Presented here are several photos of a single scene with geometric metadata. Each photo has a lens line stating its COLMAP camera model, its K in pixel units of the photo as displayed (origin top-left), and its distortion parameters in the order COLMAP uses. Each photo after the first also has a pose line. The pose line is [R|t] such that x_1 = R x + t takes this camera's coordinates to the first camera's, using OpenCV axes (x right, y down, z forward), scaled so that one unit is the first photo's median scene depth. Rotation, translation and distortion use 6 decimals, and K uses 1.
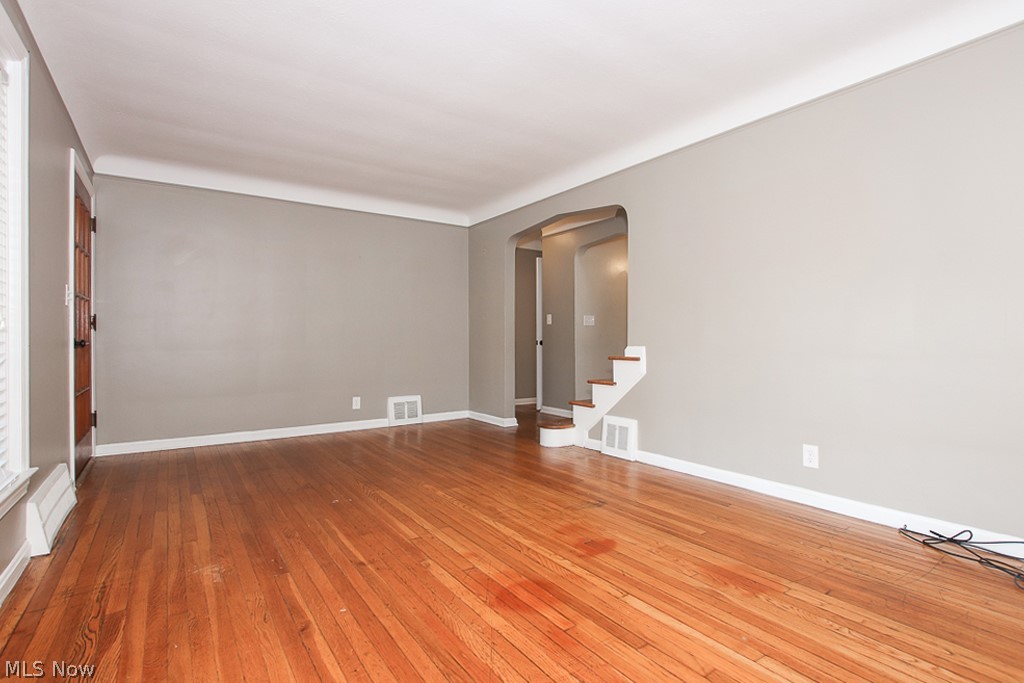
lens RADIAL K [[492.9, 0, 508.3], [0, 492.9, 341.5], [0, 0, 1]] dist [-0.014884, 0.000098]
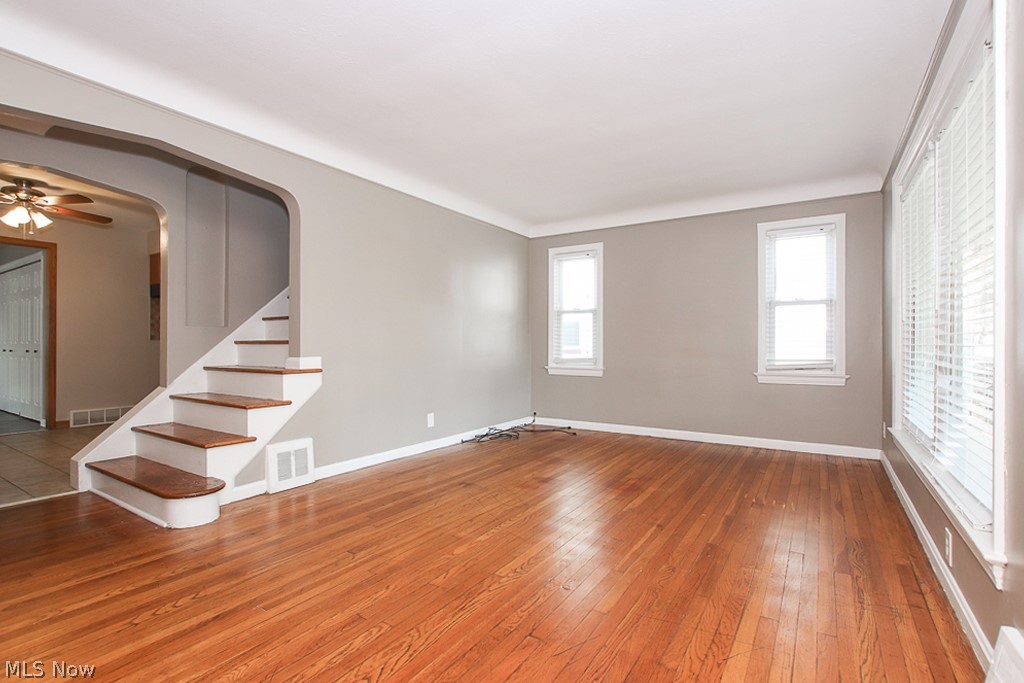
lens RADIAL K [[482.1, 0, 512.0], [0, 482.1, 341.5], [0, 0, 1]] dist [-0.010636, 0.000225]
pose [[-0.380481, 0.004985, 0.924775, -0.985453], [-0.000796, 0.999983, -0.005718, -0.020091], [-0.924788, -0.002912, -0.380471, 1.367918]]
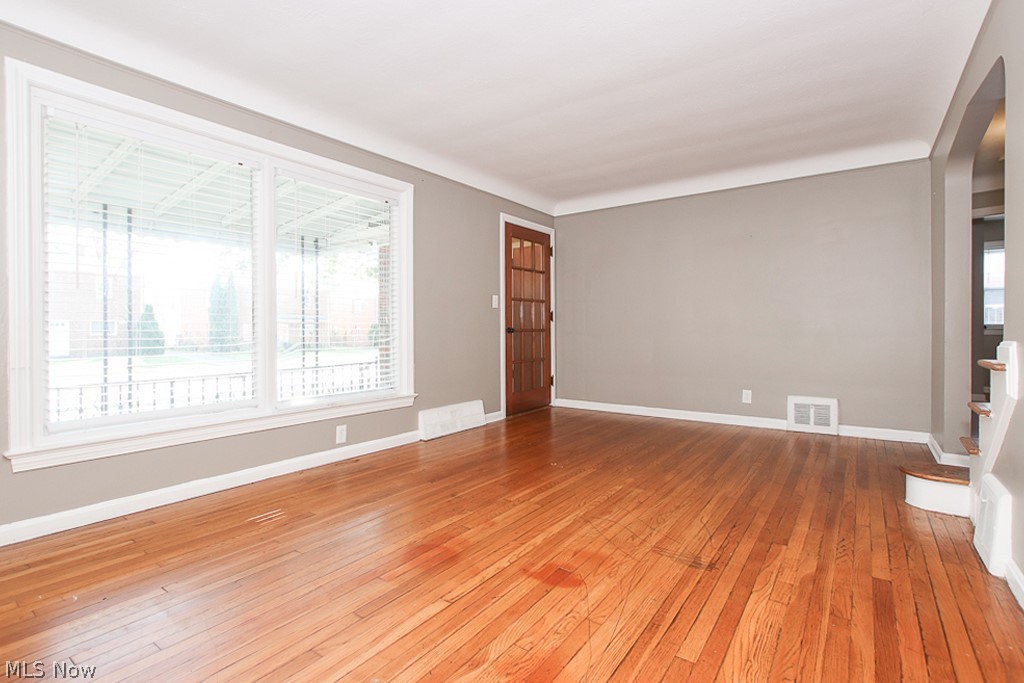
lens RADIAL K [[484.7, 0, 504.4], [0, 484.7, 338.4], [0, 0, 1]] dist [-0.012439, 0.000299]
pose [[0.317521, 0.017347, -0.948093, 0.745202], [0.002576, 0.999813, 0.019156, -0.004532], [0.948248, -0.008525, 0.317417, 0.527620]]
